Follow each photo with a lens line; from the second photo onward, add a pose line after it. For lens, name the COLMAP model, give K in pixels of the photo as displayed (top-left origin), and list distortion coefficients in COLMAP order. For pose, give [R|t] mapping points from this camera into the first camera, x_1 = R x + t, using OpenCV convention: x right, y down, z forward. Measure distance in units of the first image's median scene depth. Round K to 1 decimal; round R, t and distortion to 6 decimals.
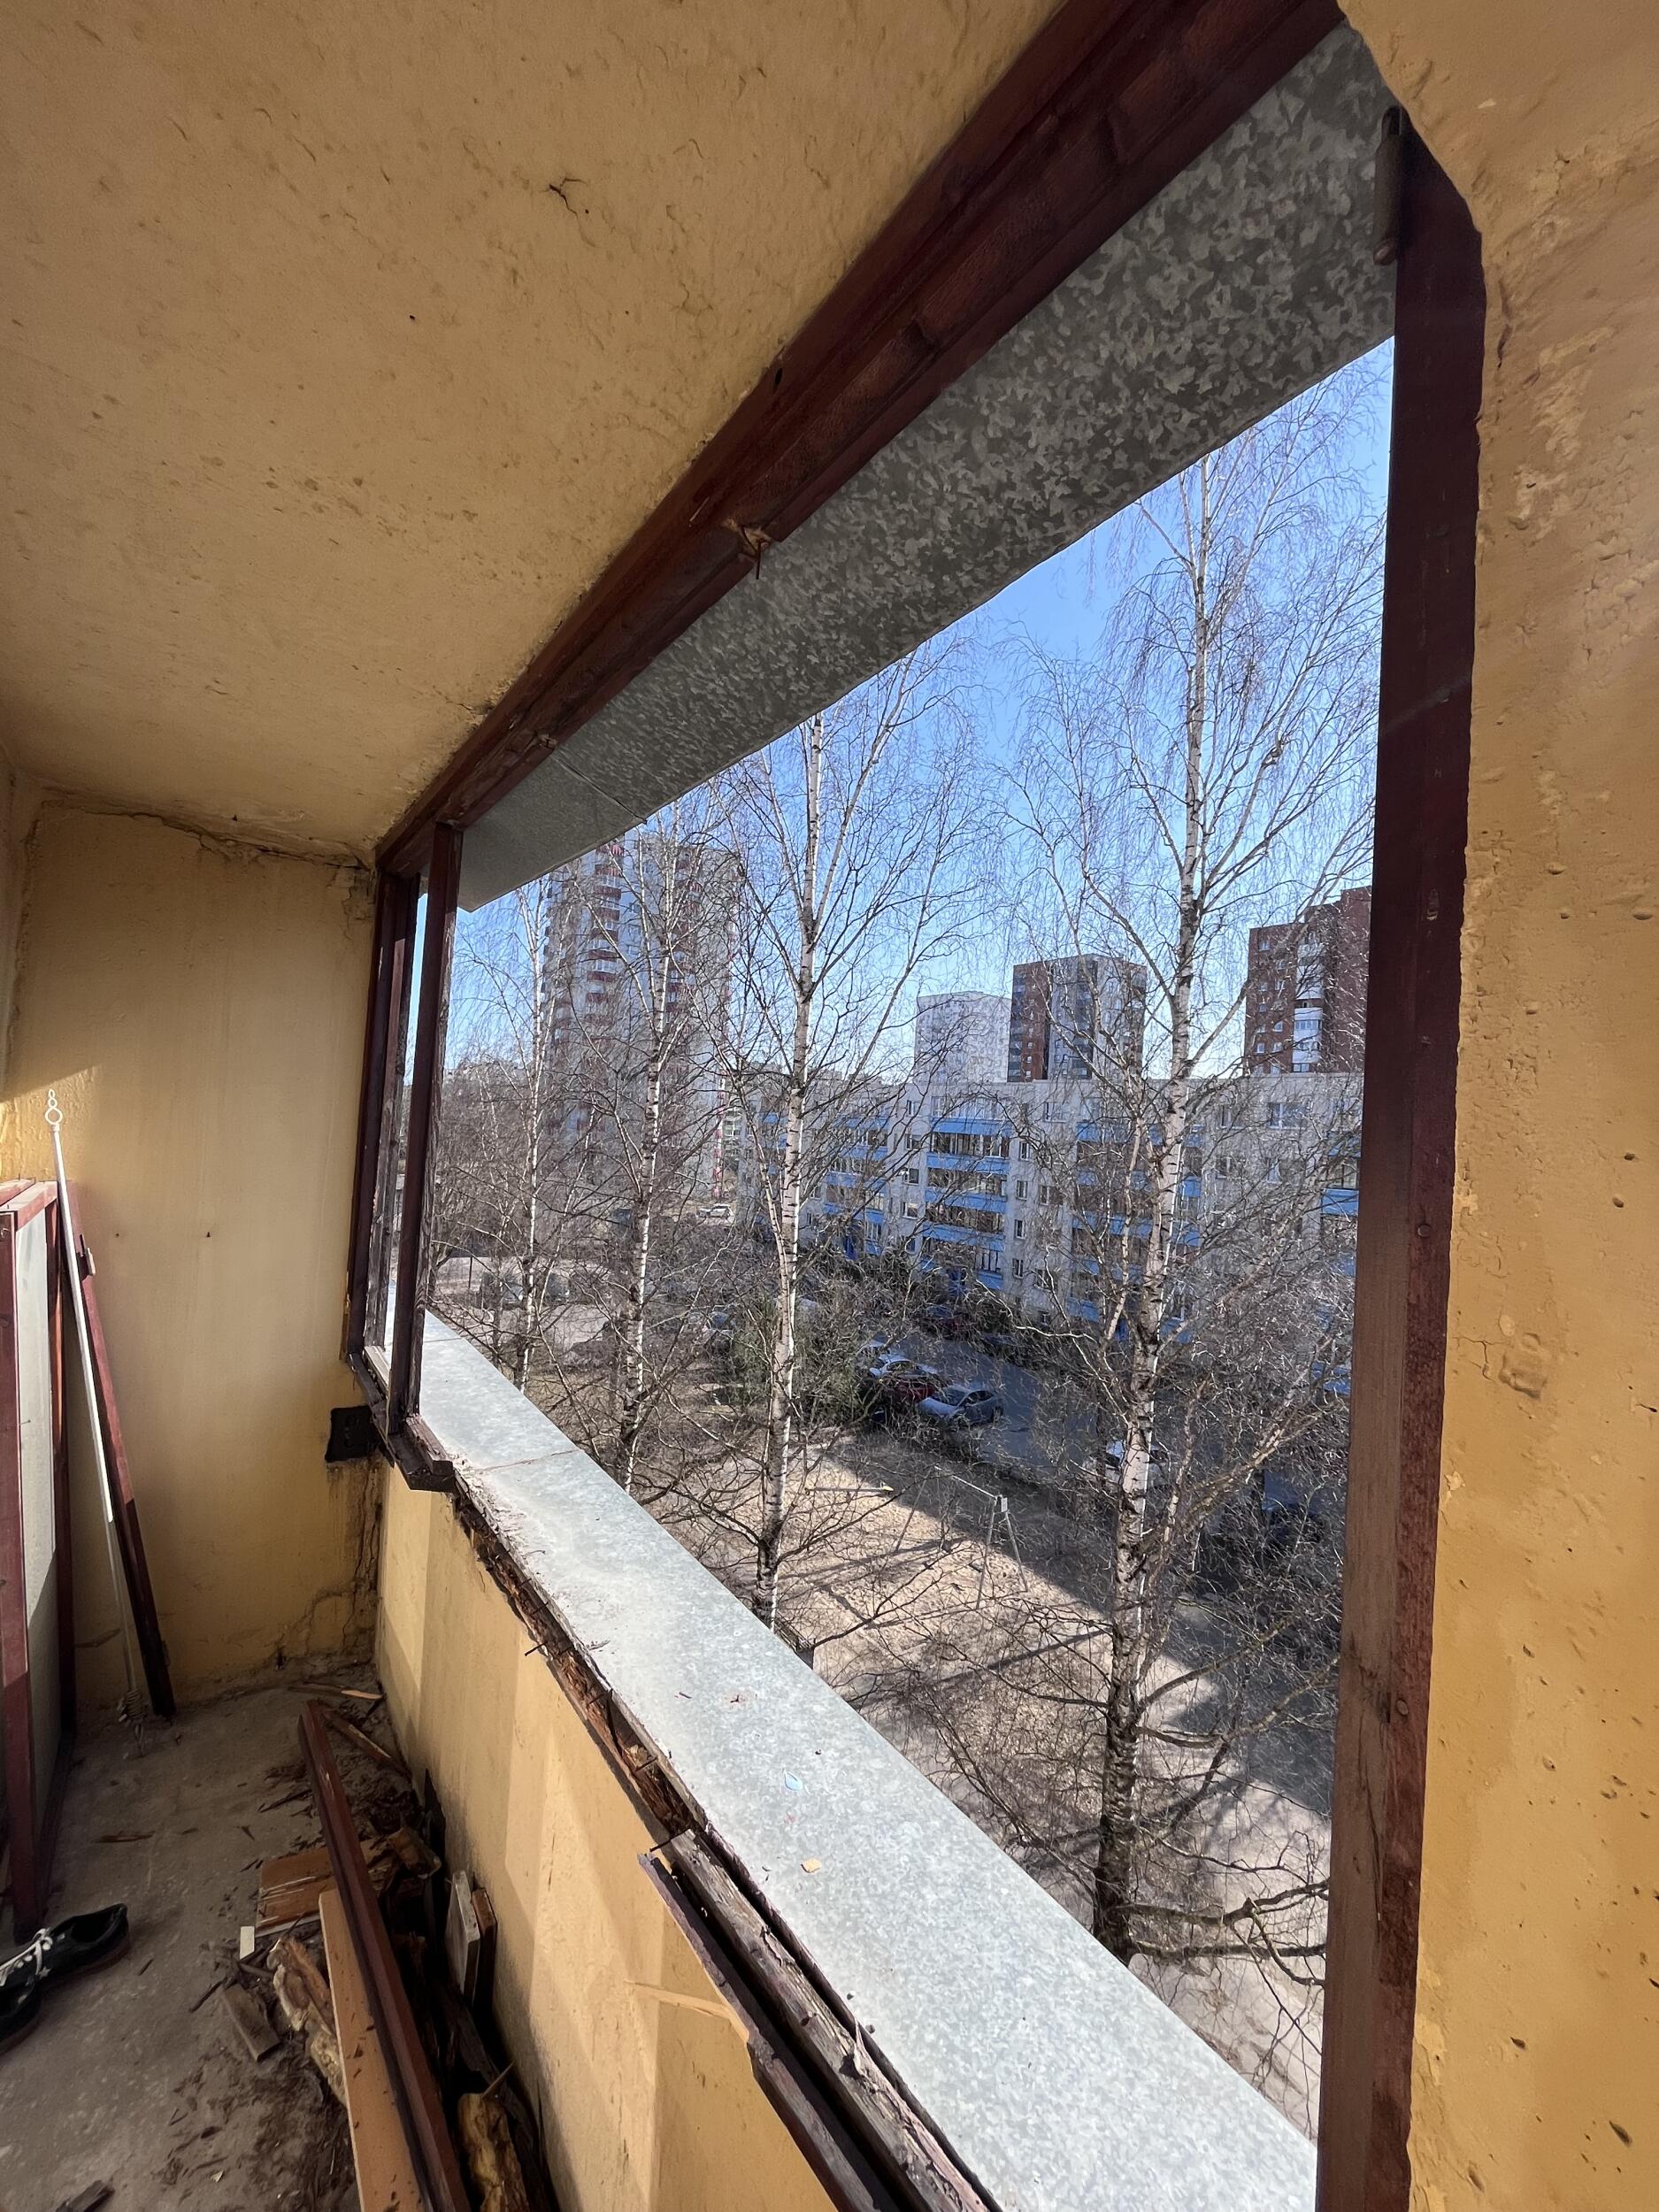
lens RADIAL K [[897.8, 0, 821.3], [0, 897.8, 1105.0], [0, 0, 1]] dist [-0.002814, -0.000073]
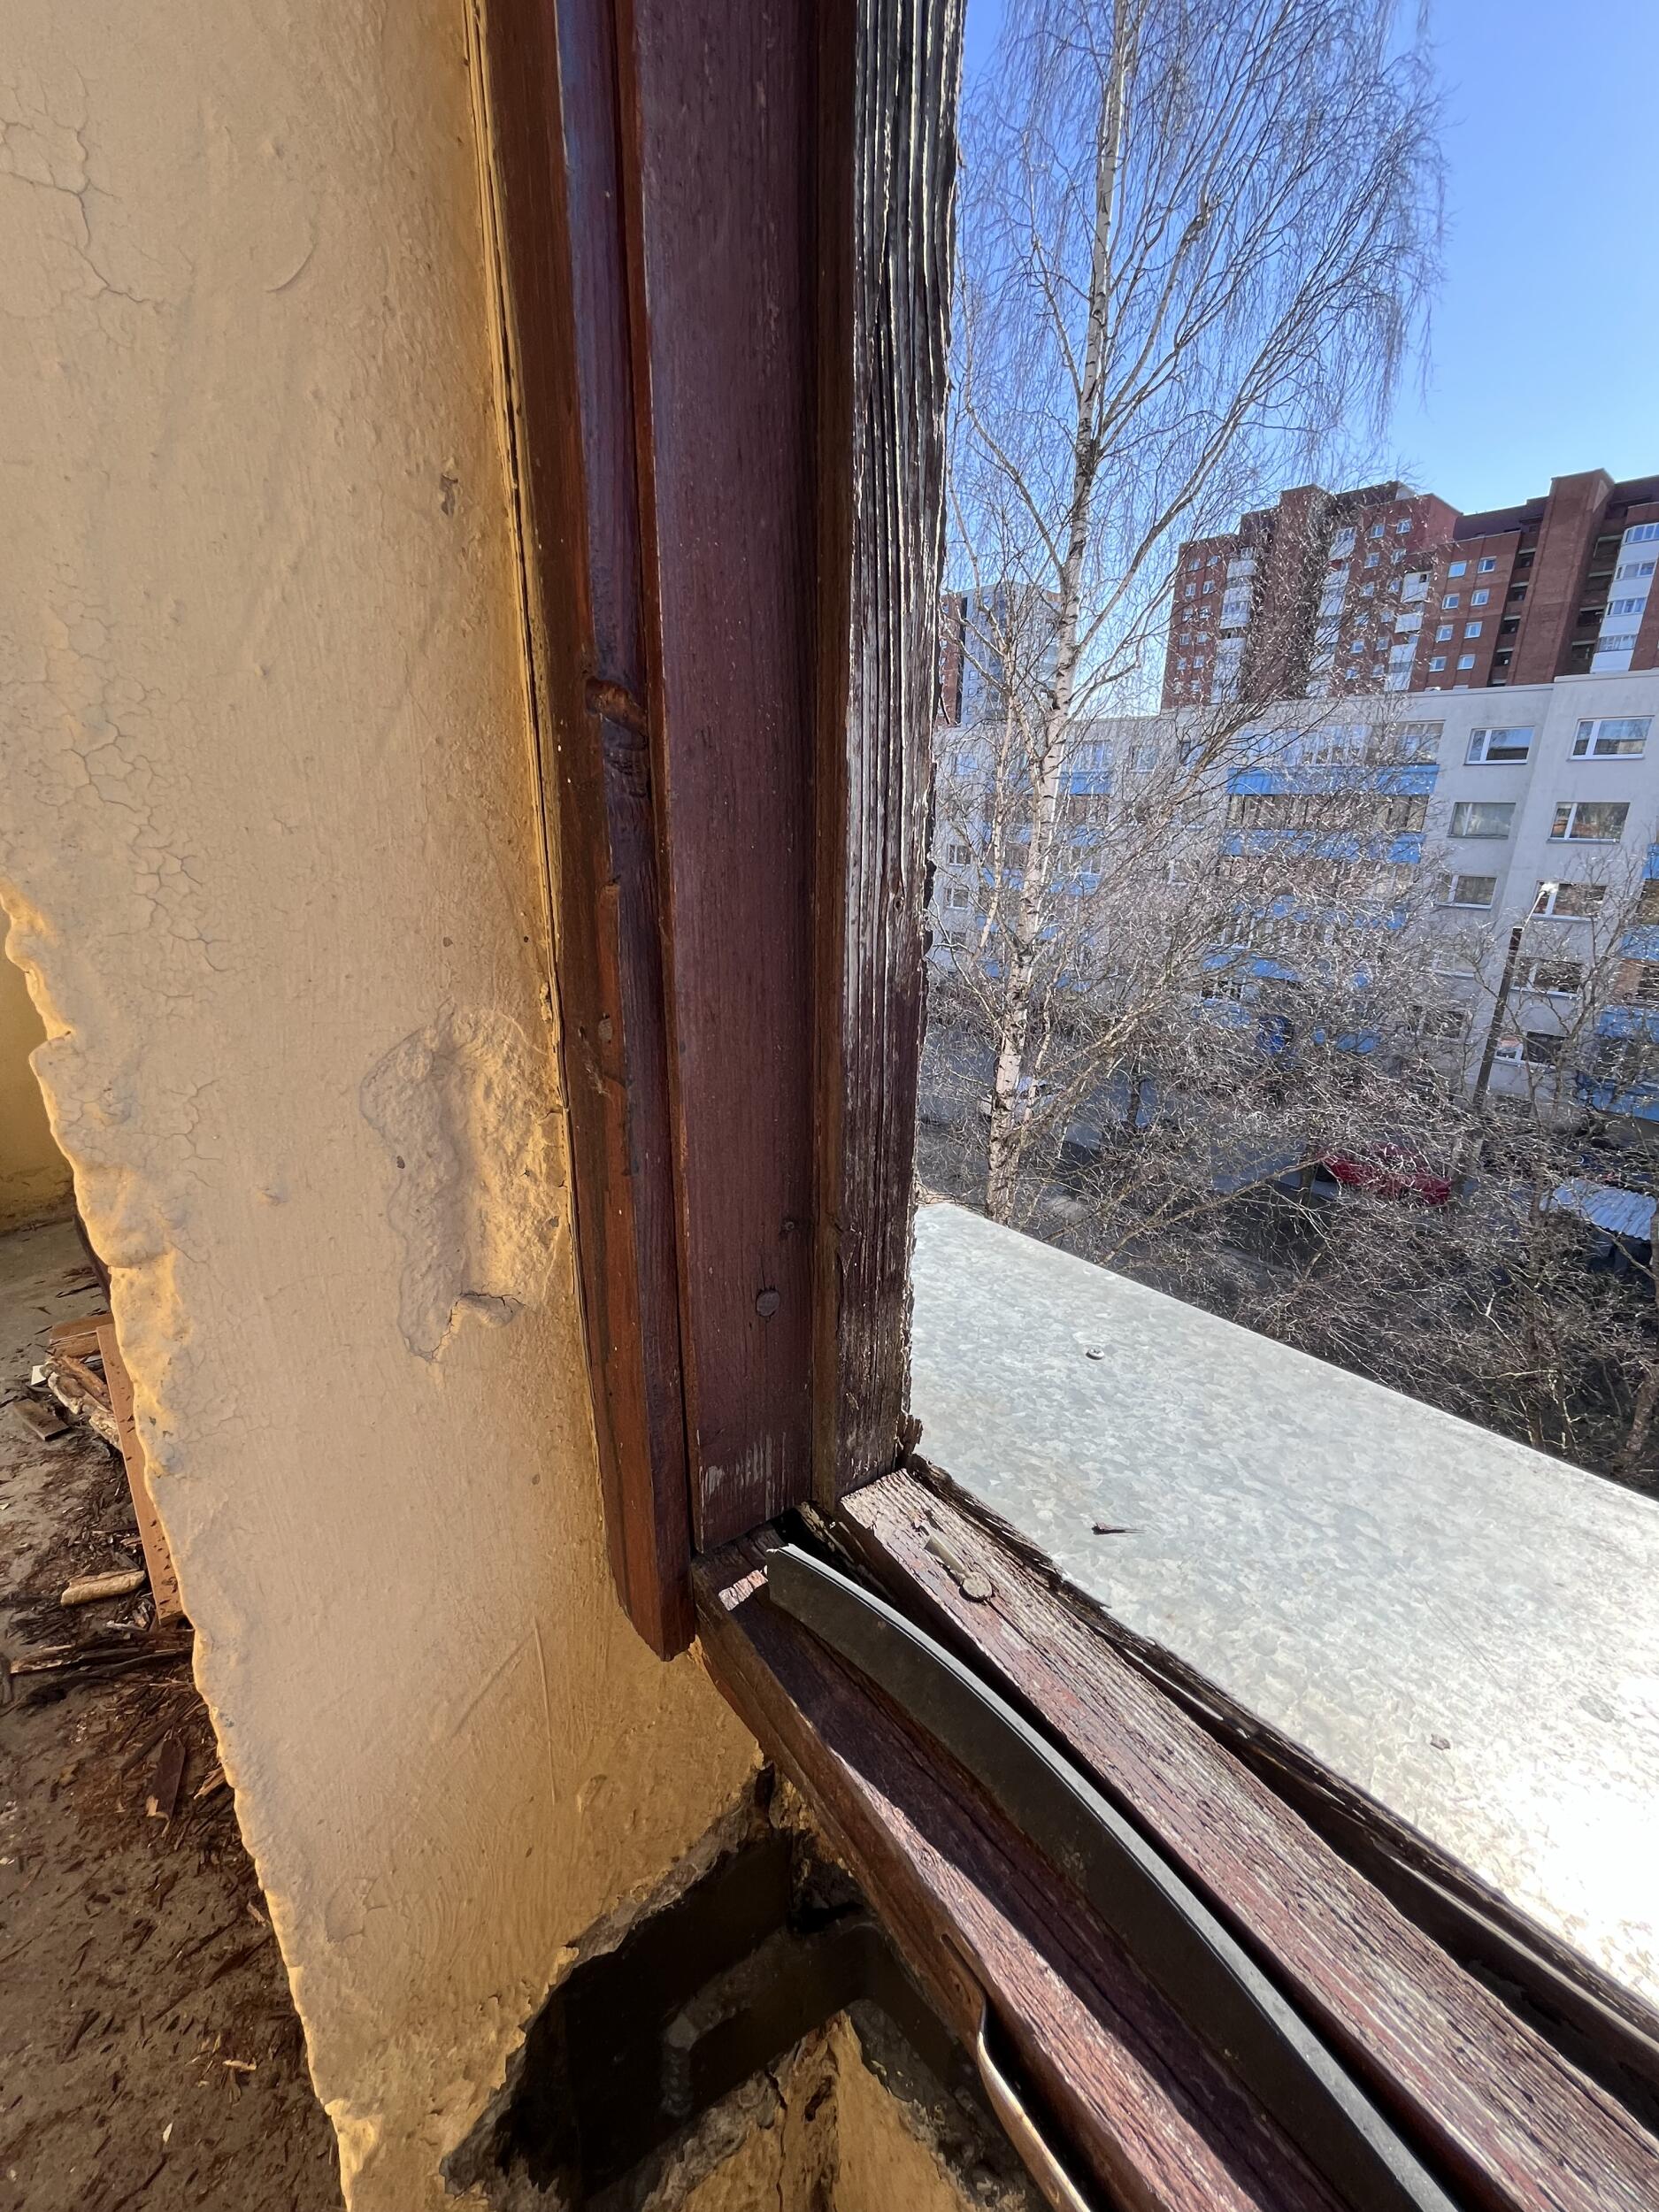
lens RADIAL K [[897.8, 0, 822.1], [0, 897.8, 1103.0], [0, 0, 1]] dist [-0.002814, -0.000073]
pose [[0.993708, -0.077169, 0.081180, 0.039887], [0.044617, 0.937522, 0.345053, 0.061335], [-0.102735, -0.339260, 0.935066, 0.006744]]
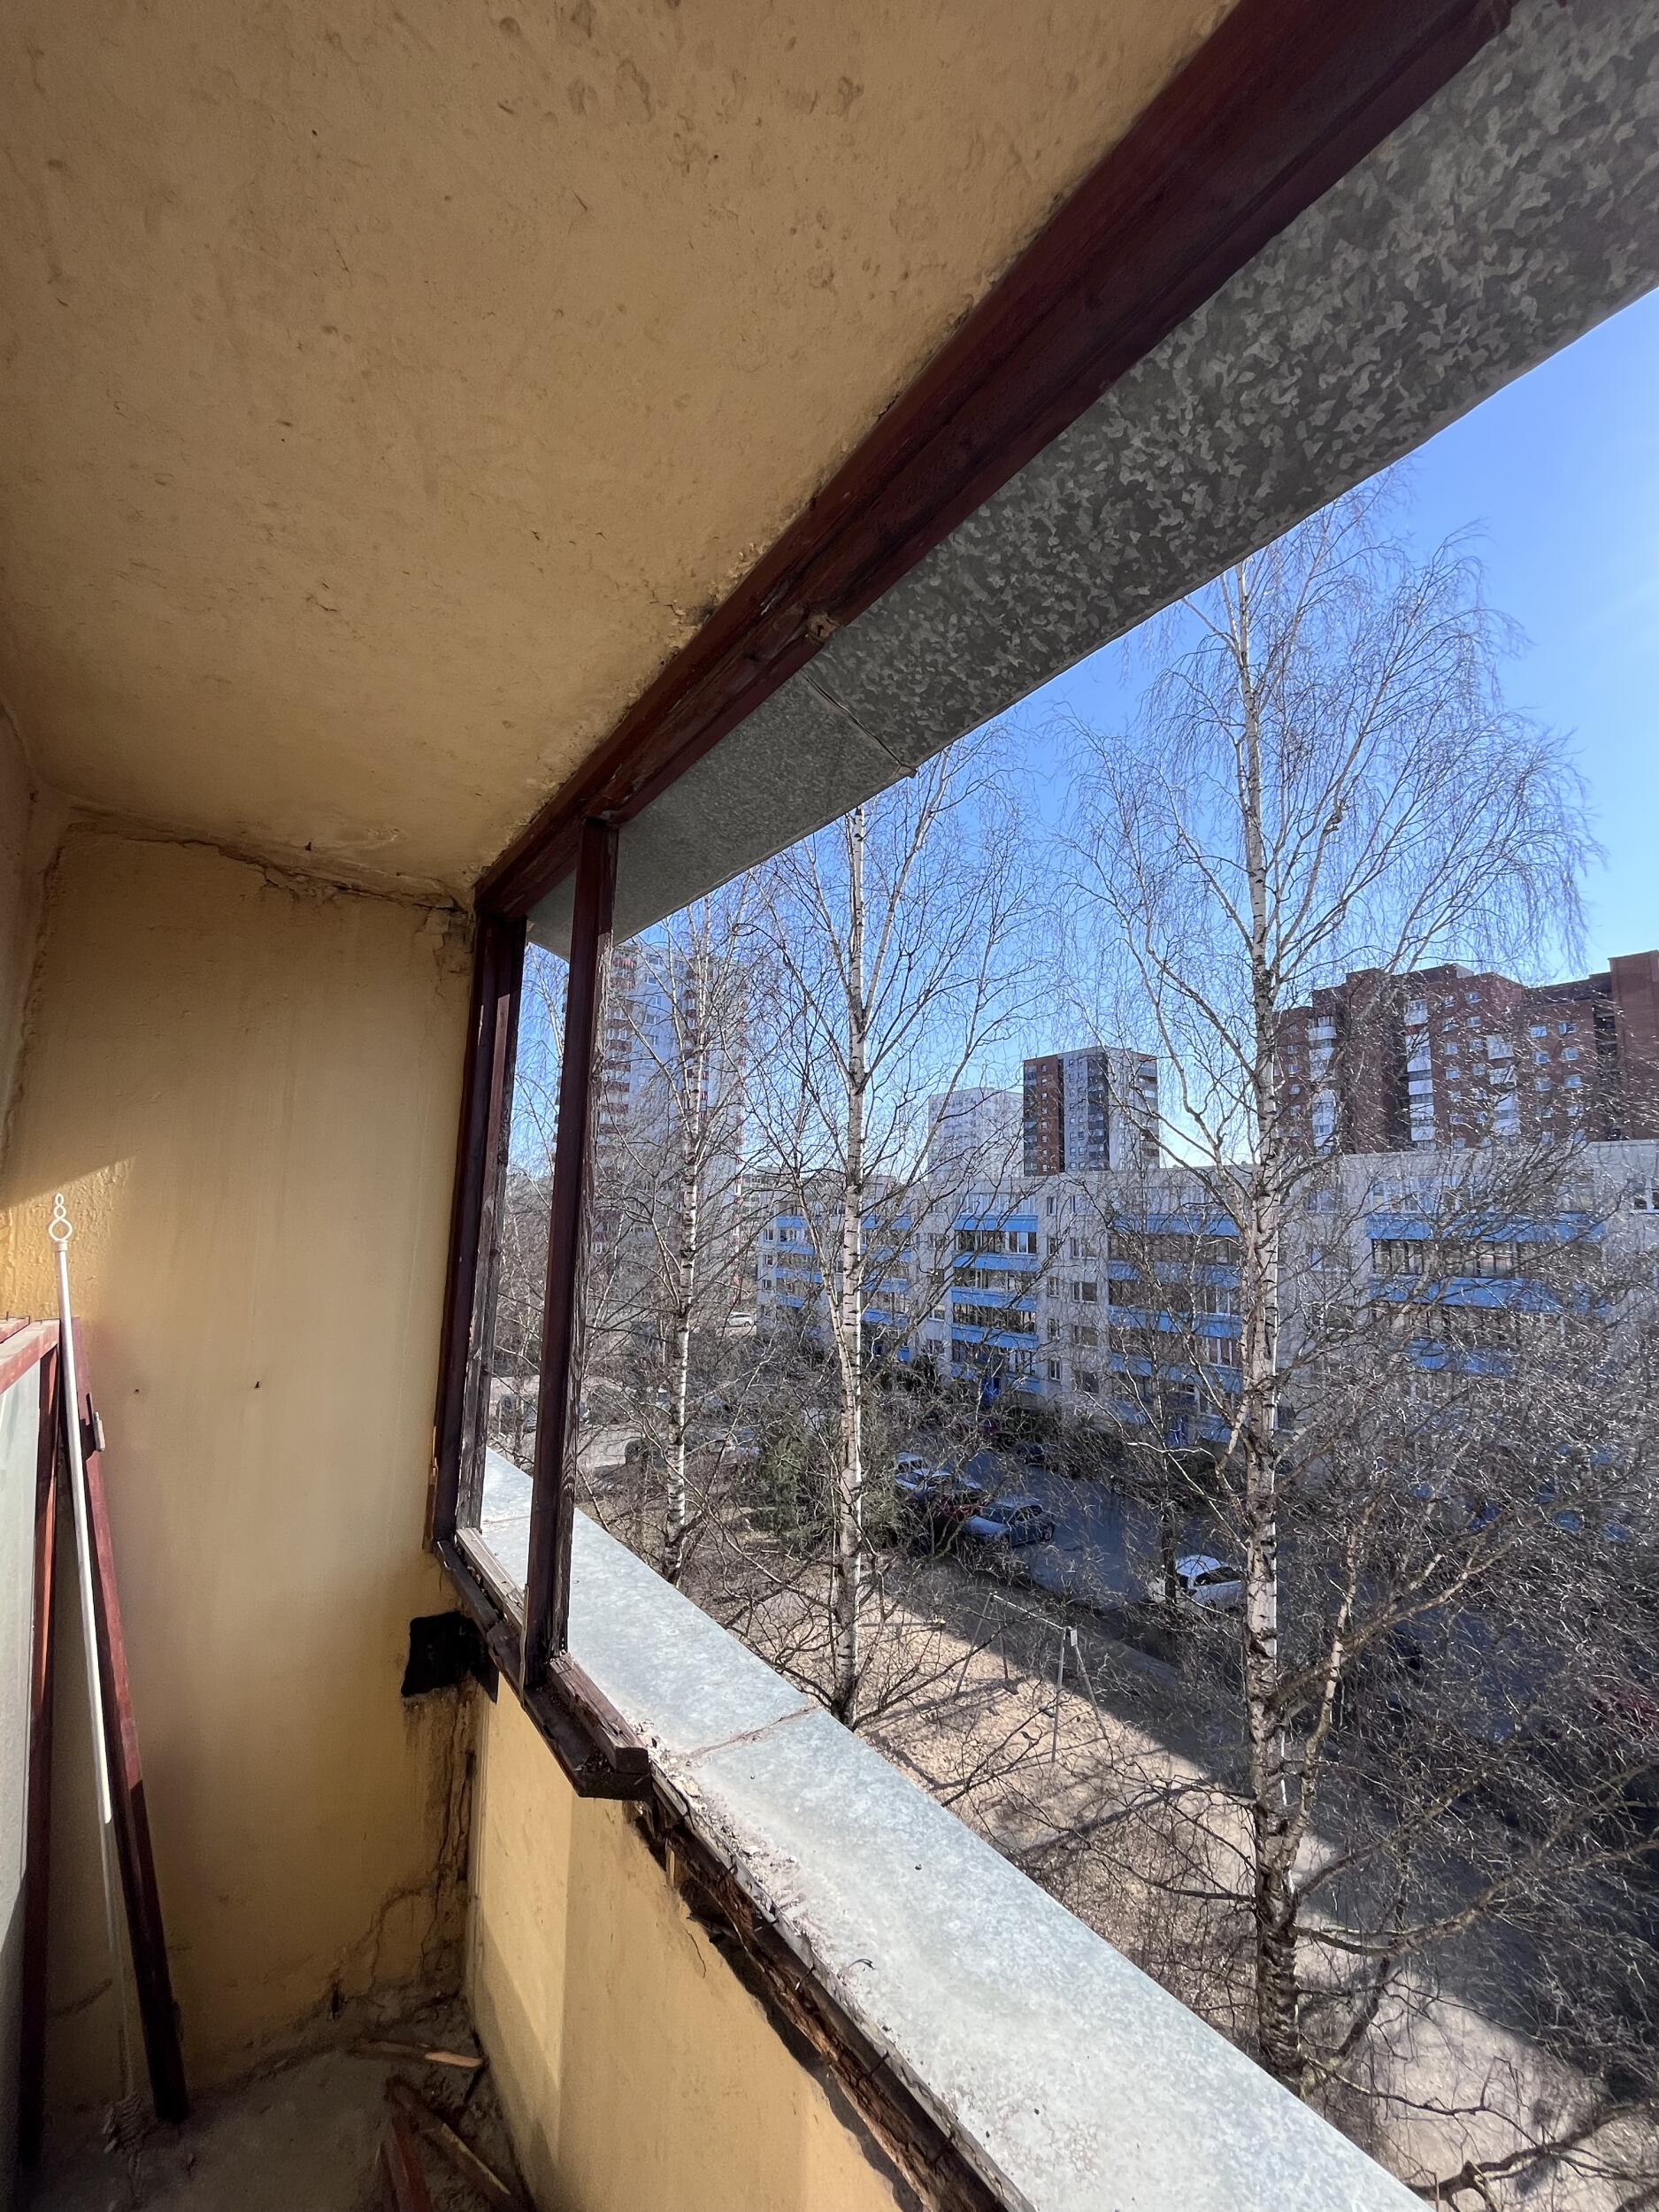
lens RADIAL K [[897.8, 0, 820.4], [0, 897.8, 1104.2], [0, 0, 1]] dist [-0.002814, -0.000073]
pose [[0.999201, -0.038522, -0.010669, -0.054875], [0.037049, 0.992729, -0.114527, 0.004238], [0.015004, 0.114040, 0.993363, 0.066169]]
